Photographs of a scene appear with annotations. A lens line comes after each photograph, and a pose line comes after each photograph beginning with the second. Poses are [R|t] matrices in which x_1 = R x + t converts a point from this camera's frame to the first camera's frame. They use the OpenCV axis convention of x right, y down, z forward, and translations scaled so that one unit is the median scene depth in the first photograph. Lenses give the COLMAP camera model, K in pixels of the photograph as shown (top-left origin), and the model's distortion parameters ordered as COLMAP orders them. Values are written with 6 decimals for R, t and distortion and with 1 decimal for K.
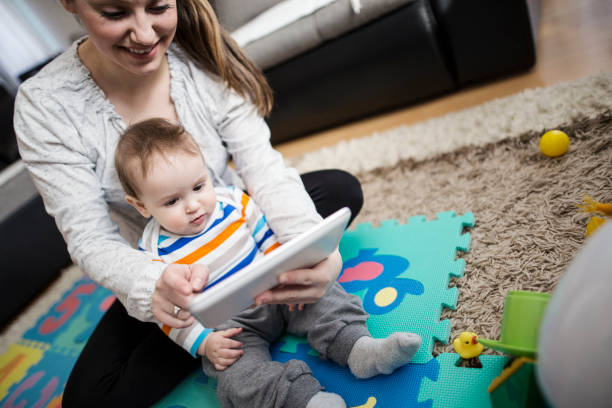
lens RADIAL K [[434.6, 0, 303.6], [0, 434.6, 207.2], [0, 0, 1]] dist [-0.022030, 0.032307]
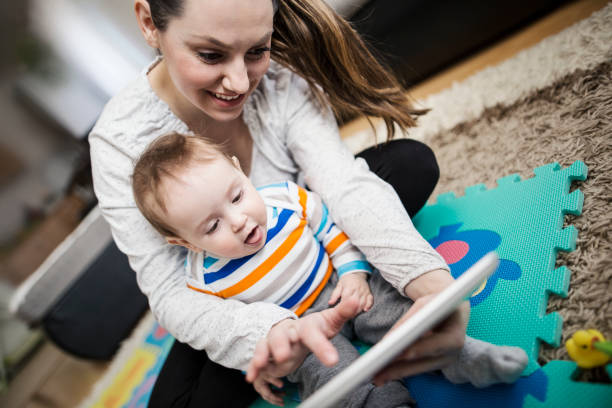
lens RADIAL K [[434.6, 0, 303.5], [0, 434.6, 204.9], [0, 0, 1]] dist [-0.022030, 0.032307]
pose [[0.955570, -0.143344, -0.257562, 0.093843], [0.156106, 0.987294, 0.029690, -0.008689], [0.250033, -0.068578, 0.965806, 0.127283]]
